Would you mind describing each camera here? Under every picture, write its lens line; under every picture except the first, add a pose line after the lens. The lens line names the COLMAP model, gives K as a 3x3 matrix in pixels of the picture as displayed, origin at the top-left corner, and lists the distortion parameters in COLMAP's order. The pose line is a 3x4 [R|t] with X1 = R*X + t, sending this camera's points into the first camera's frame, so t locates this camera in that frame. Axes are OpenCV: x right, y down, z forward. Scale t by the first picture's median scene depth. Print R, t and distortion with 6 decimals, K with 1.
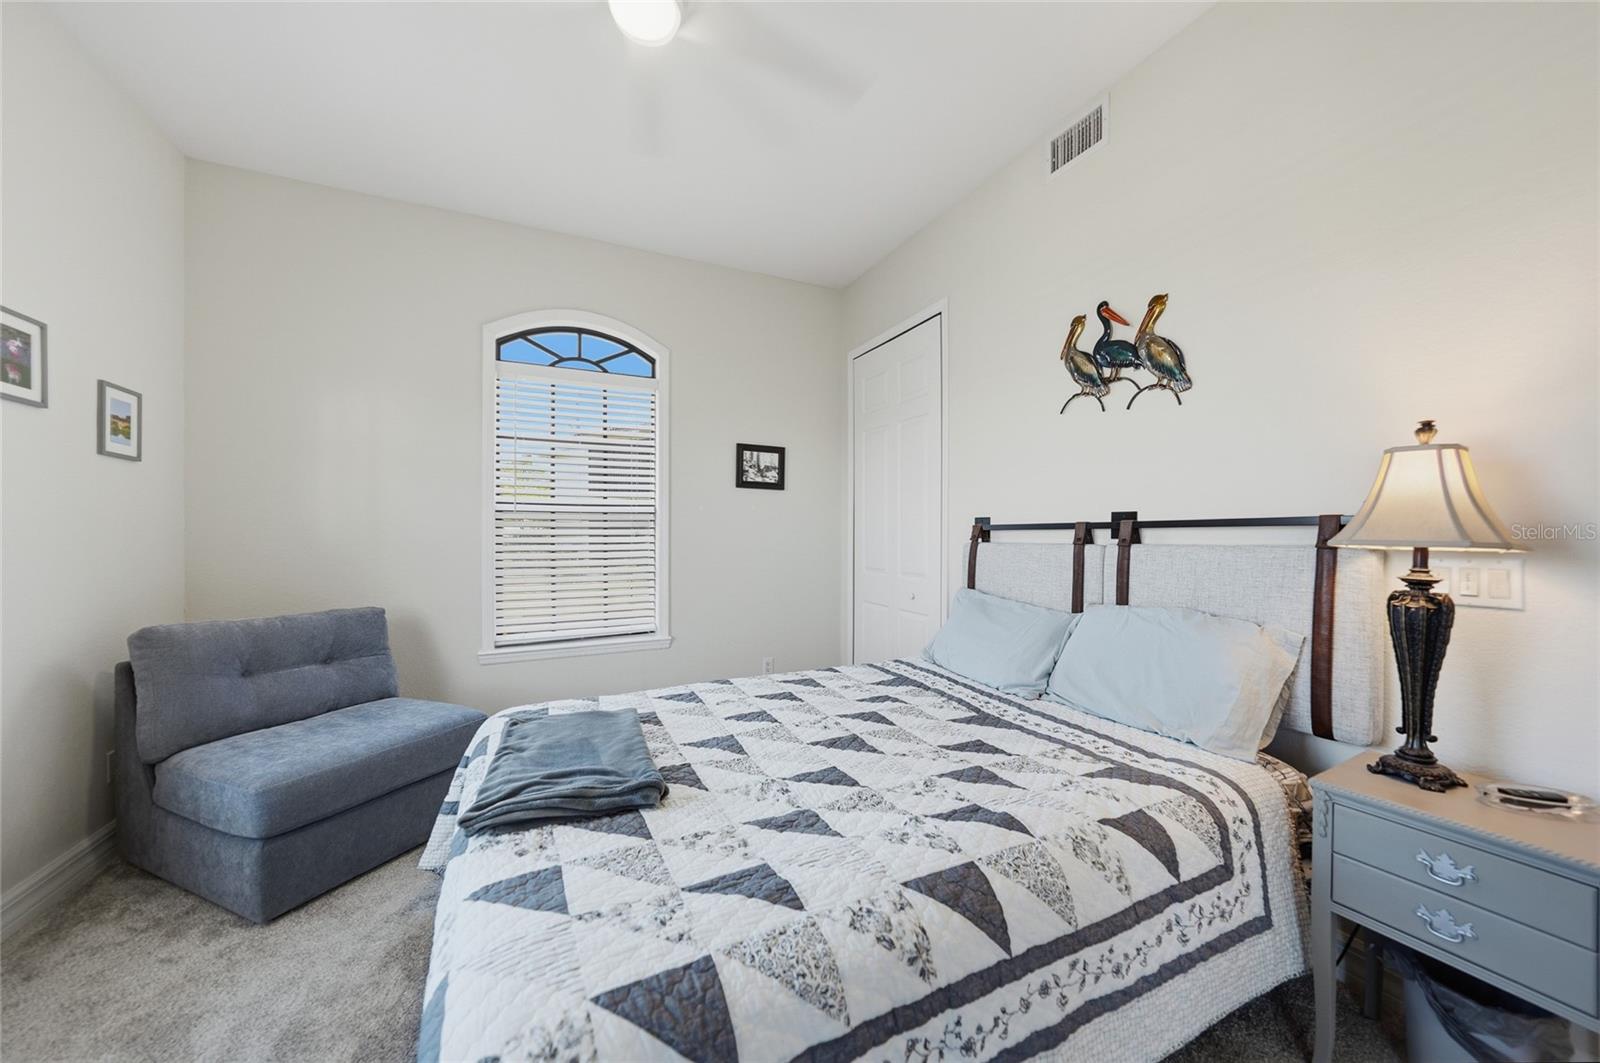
lens RADIAL K [[570.7, 0, 807.3], [0, 570.7, 525.2], [0, 0, 1]] dist [-0.030981, 0.005096]
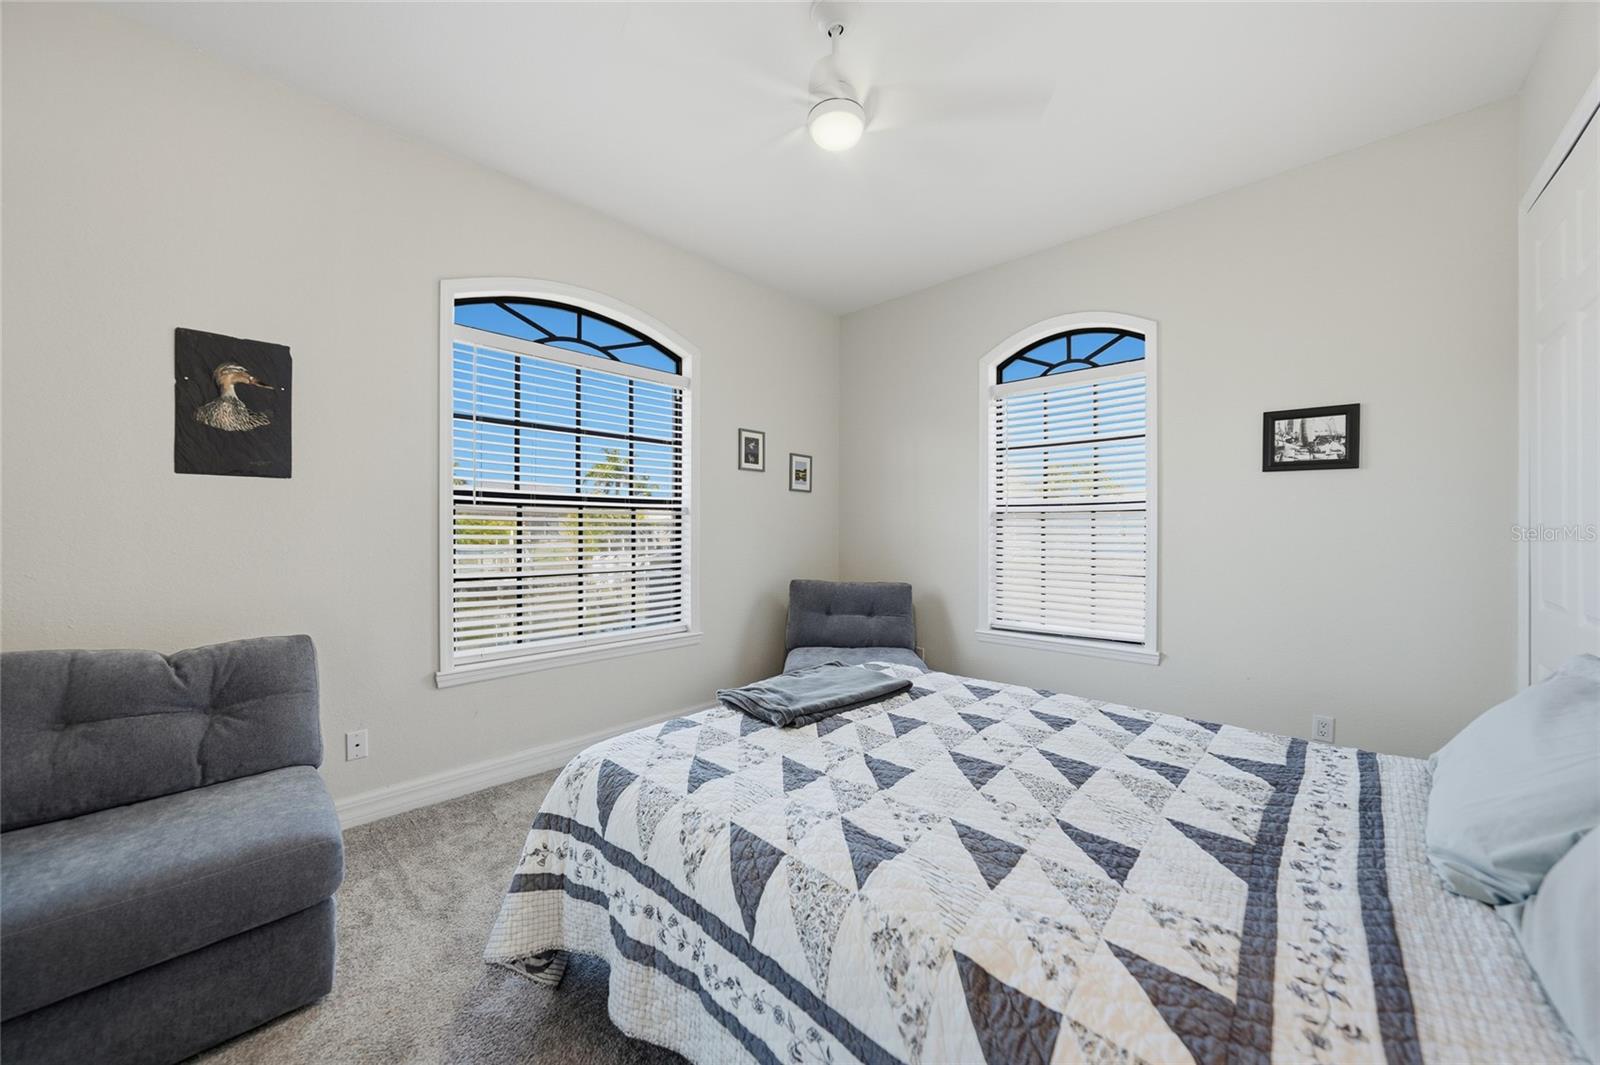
lens RADIAL K [[570.7, 0, 807.3], [0, 570.7, 526.2], [0, 0, 1]] dist [-0.030981, 0.005096]
pose [[0.346506, -0.004078, -0.938039, 0.646168], [0.008661, 0.999962, -0.001148, -0.000105], [0.938008, -0.007727, 0.346528, 0.345921]]
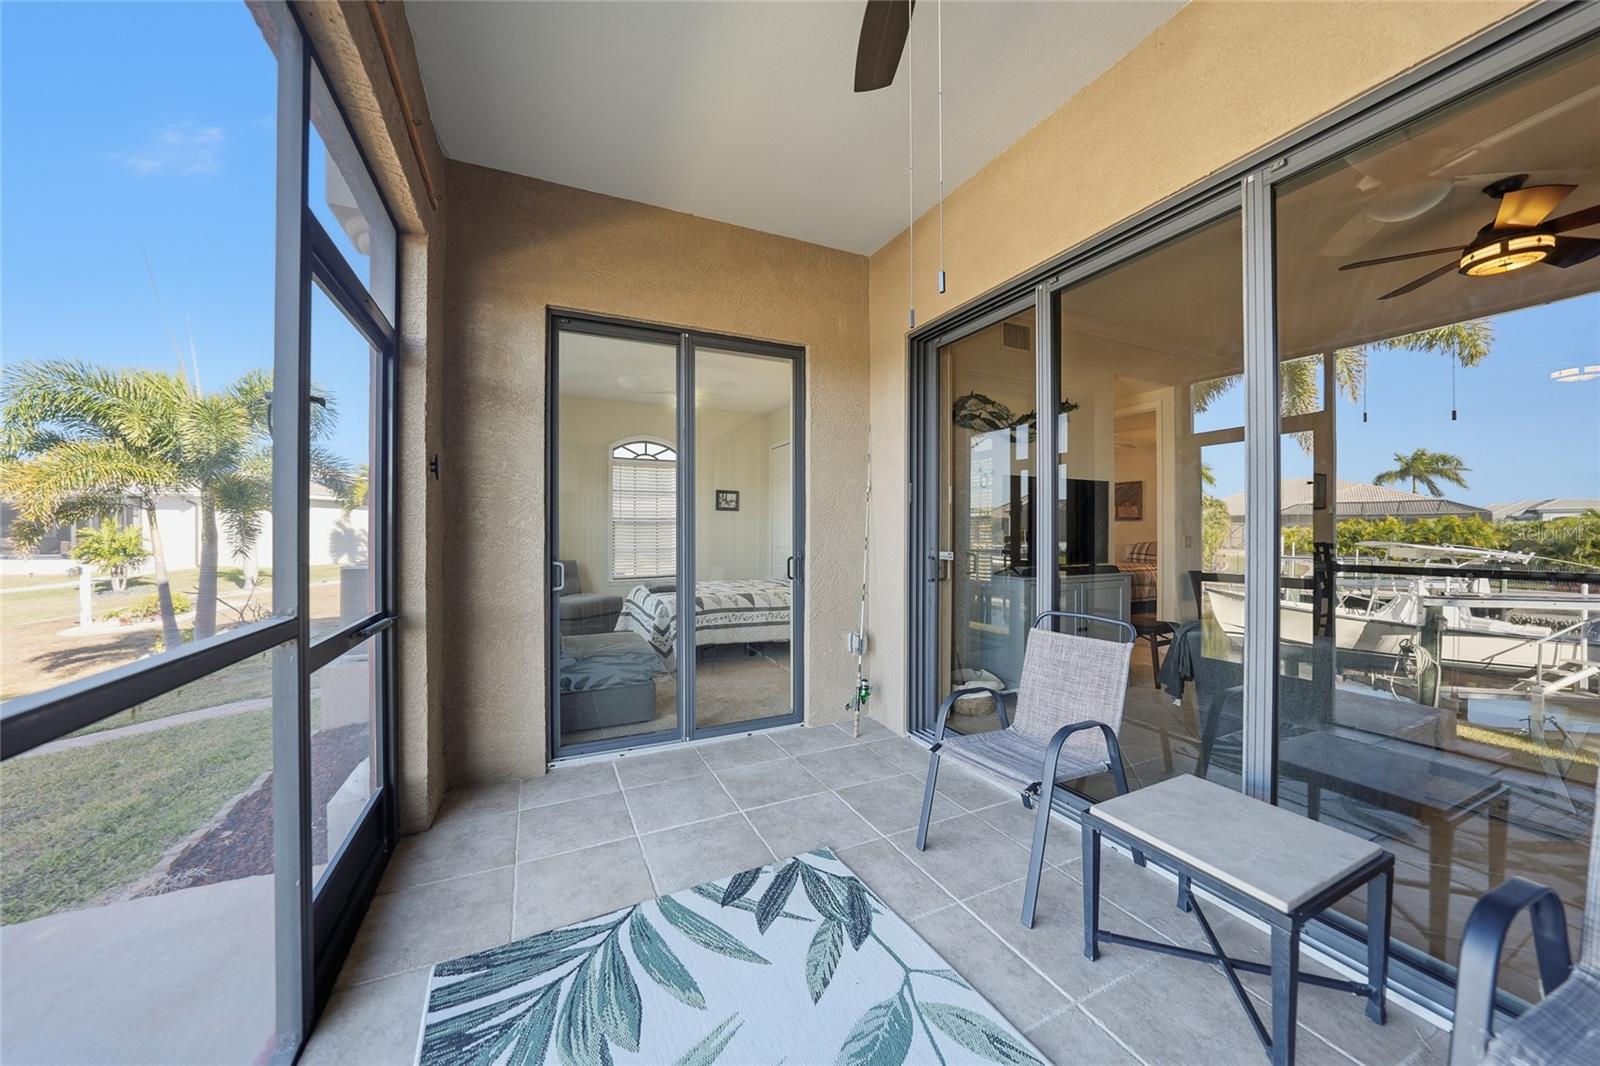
lens RADIAL K [[570.7, 0, 807.3], [0, 570.7, 526.7], [0, 0, 1]] dist [-0.030981, 0.005096]
pose [[0.999994, -0.001945, -0.002739, 0.421865], [0.001961, 0.999982, 0.005729, -0.028487], [0.002728, -0.005735, 0.999980, -2.158744]]
